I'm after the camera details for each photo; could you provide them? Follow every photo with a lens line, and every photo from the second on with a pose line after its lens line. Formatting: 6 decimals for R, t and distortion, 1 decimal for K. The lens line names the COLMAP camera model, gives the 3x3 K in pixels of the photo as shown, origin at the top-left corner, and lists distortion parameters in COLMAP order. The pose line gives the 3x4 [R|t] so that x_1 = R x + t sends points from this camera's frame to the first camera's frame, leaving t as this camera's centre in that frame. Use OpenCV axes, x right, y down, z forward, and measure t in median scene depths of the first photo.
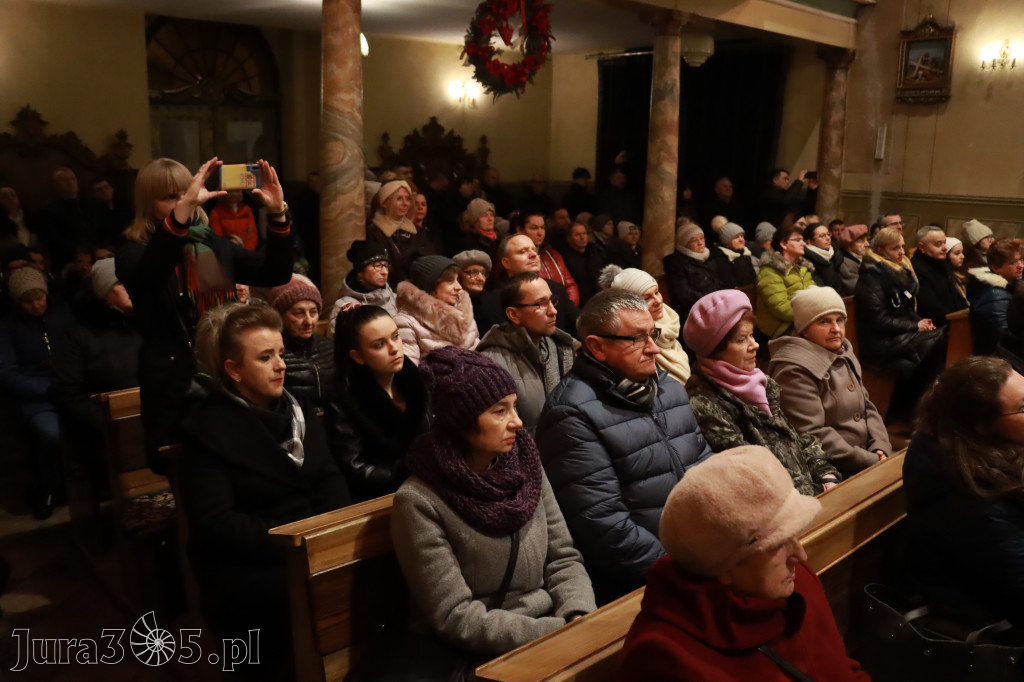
lens RADIAL K [[850.1, 0, 504.8], [0, 850.1, 349.5], [0, 0, 1]] dist [-0.189701, 0.171705]
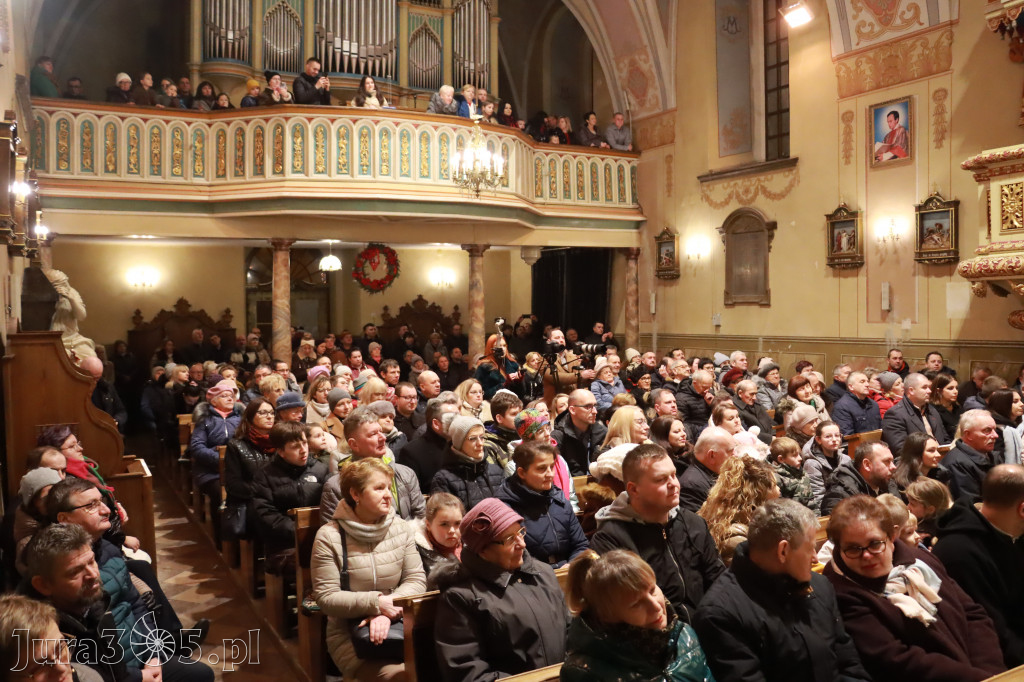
lens RADIAL K [[850.1, 0, 504.8], [0, 850.1, 349.5], [0, 0, 1]] dist [-0.189701, 0.171705]
pose [[0.972202, -0.012159, -0.233829, 0.934711], [-0.029235, 0.984532, -0.172748, 0.217714], [0.232313, 0.174782, 0.956808, -1.059594]]
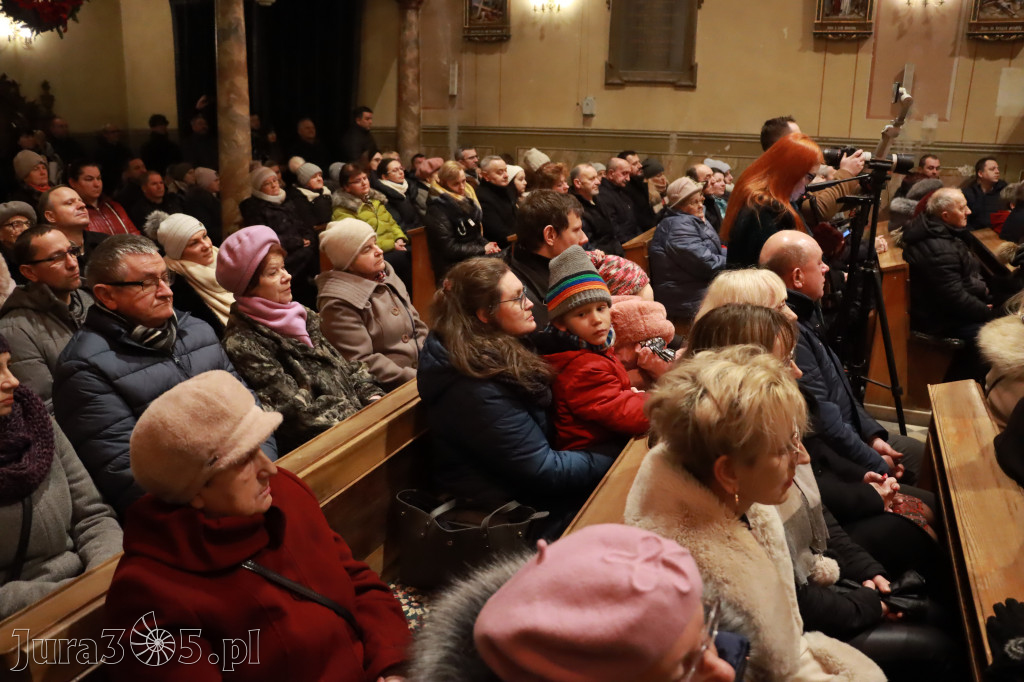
lens RADIAL K [[850.1, 0, 504.8], [0, 850.1, 349.5], [0, 0, 1]] dist [-0.189701, 0.171705]
pose [[0.901782, -0.119862, 0.415238, 0.055019], [0.092626, 0.992049, 0.085205, 0.009135], [-0.422150, -0.038375, 0.905714, -0.019634]]
